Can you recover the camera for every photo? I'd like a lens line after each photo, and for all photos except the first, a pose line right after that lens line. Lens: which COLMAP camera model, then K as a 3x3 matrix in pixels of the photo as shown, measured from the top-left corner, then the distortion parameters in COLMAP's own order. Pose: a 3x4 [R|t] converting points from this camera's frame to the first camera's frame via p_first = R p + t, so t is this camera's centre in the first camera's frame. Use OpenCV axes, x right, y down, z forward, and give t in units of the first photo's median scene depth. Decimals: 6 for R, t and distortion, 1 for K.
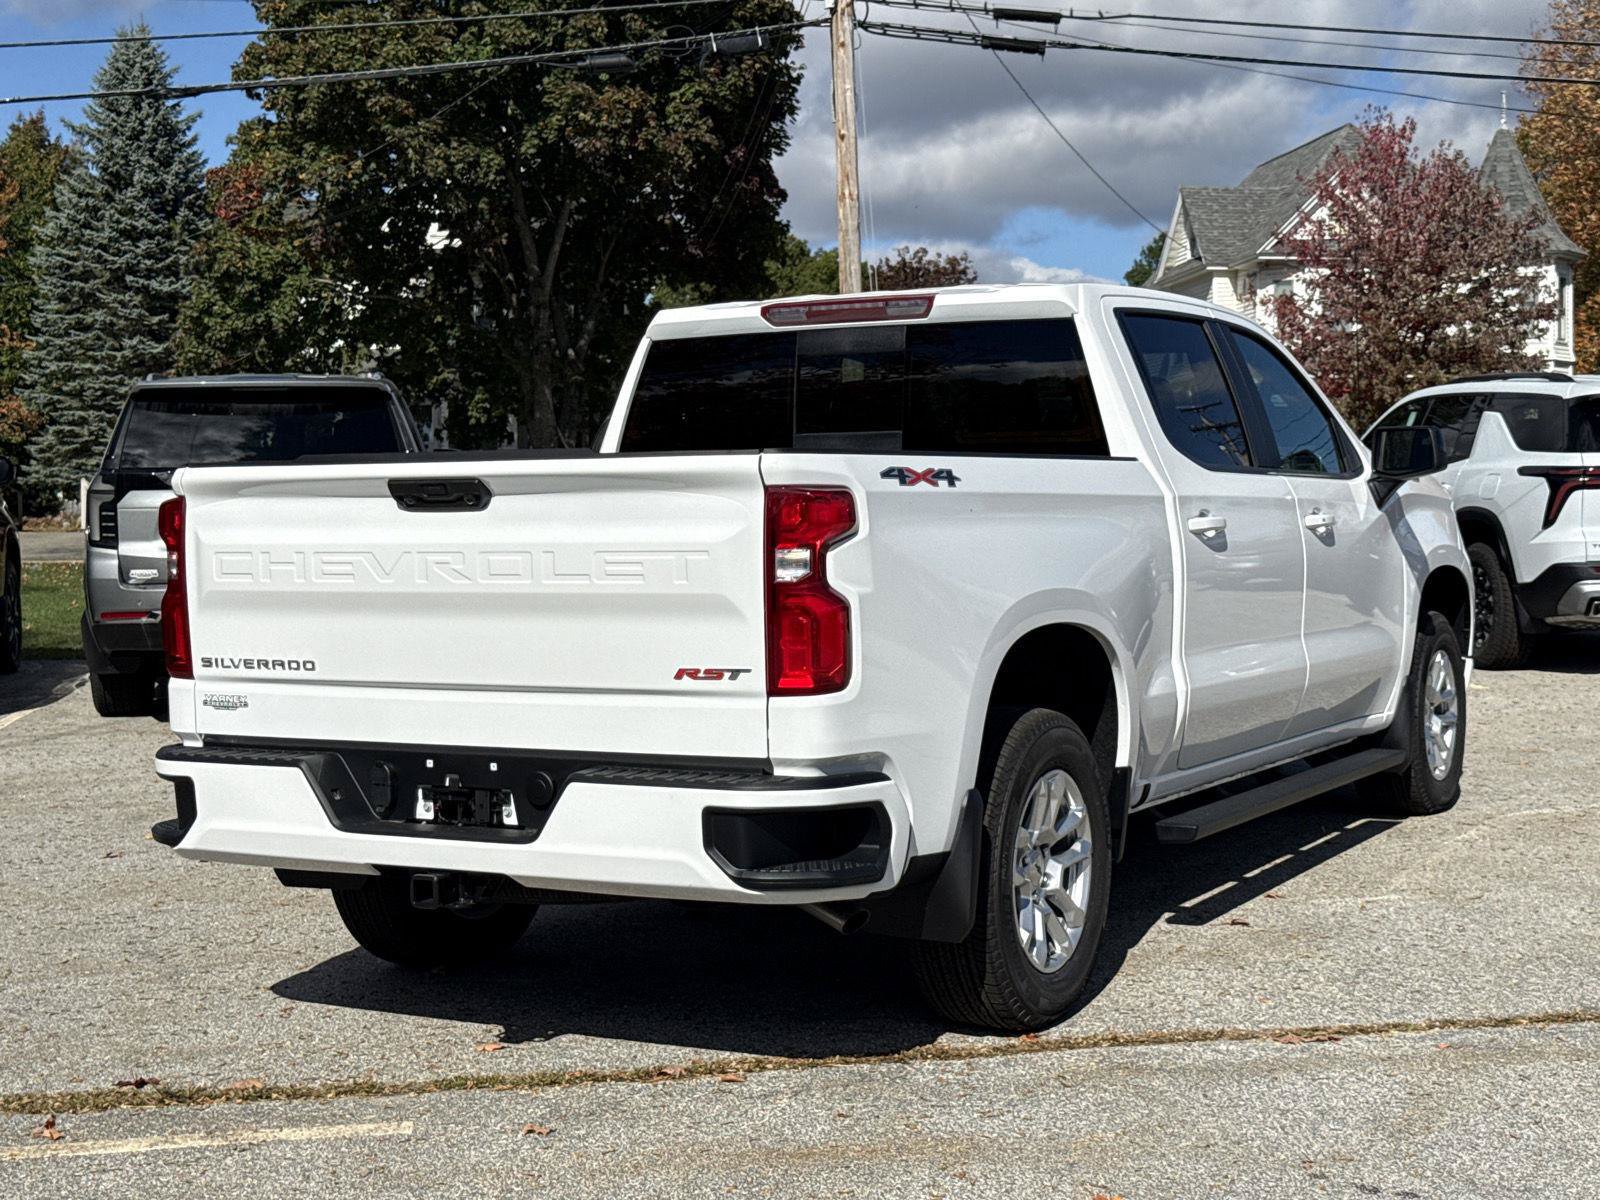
lens RADIAL K [[2326.1, 0, 831.6], [0, 2326.1, 588.4], [0, 0, 1]] dist [0.124396, 0.000000]
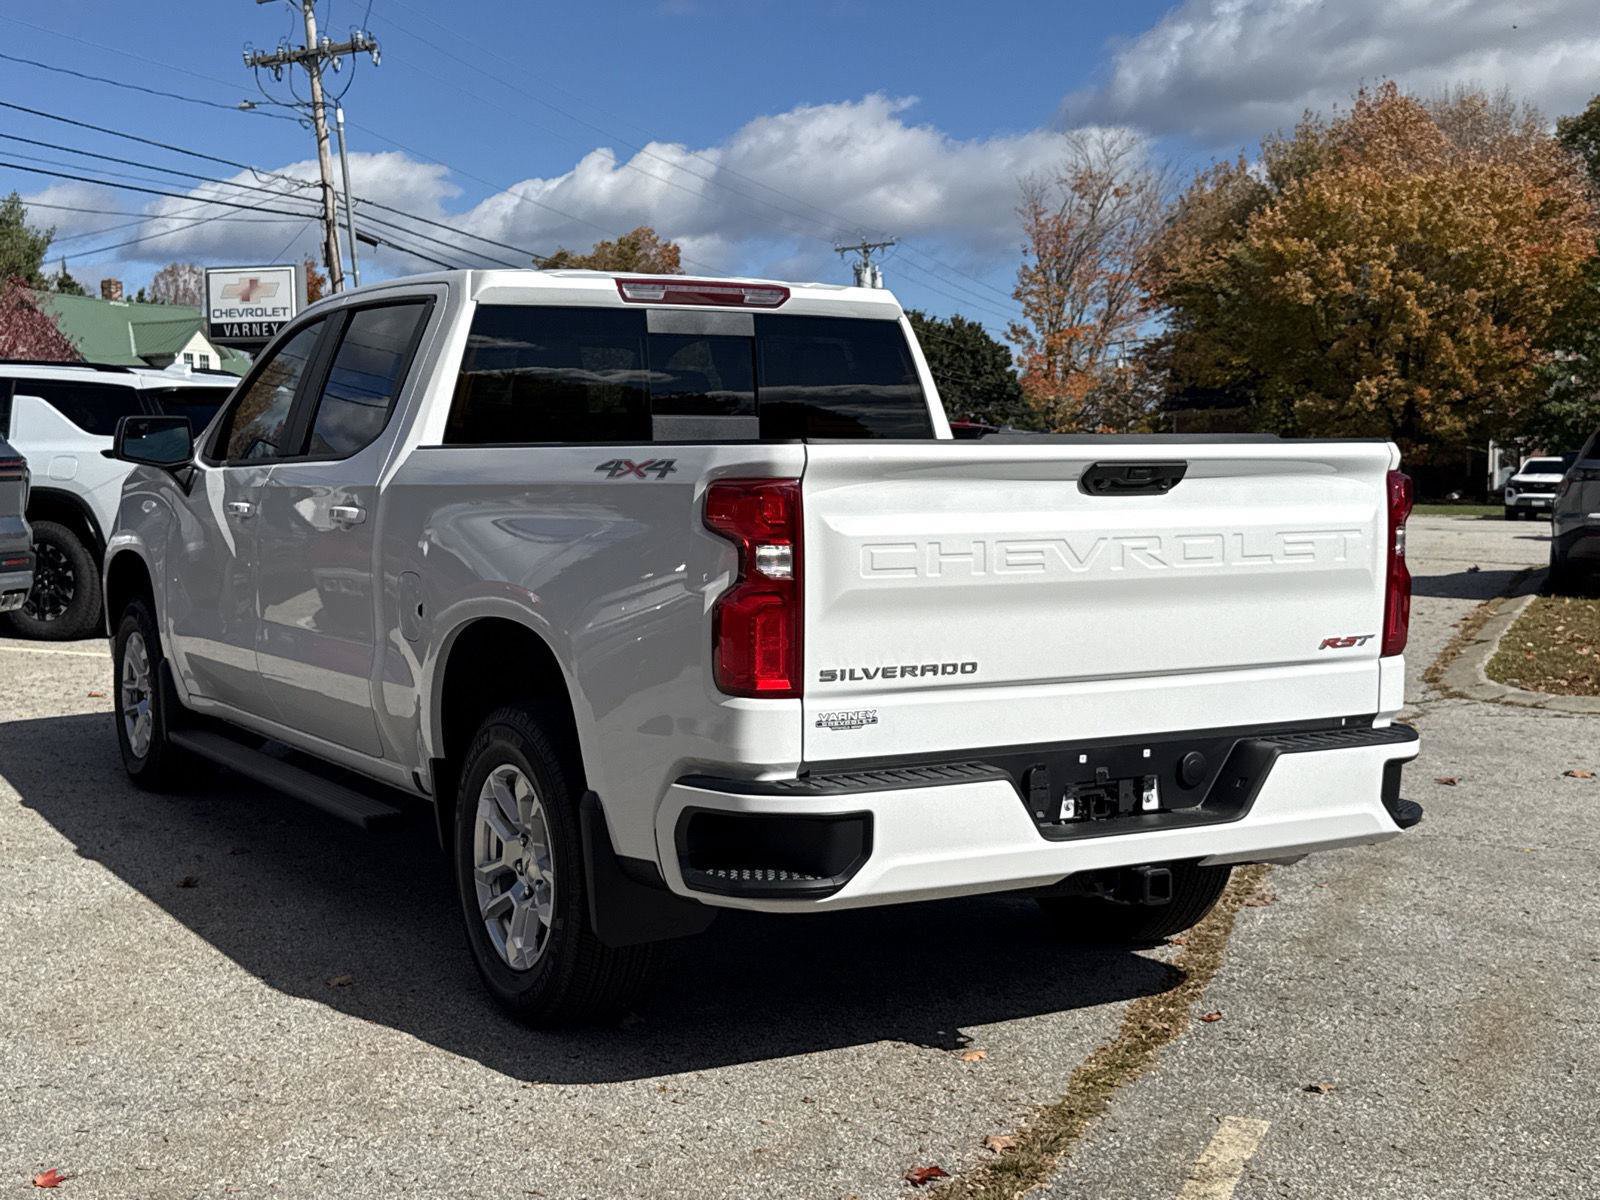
lens RADIAL K [[2012.3, 0, 794.7], [0, 2012.3, 597.4], [0, 0, 1]] dist [0.098156, 0.000000]
pose [[0.530630, -0.044705, 0.846424, -0.836603], [0.027752, 0.998989, 0.035365, -0.021220], [-0.847149, 0.004725, 0.531334, 0.594096]]
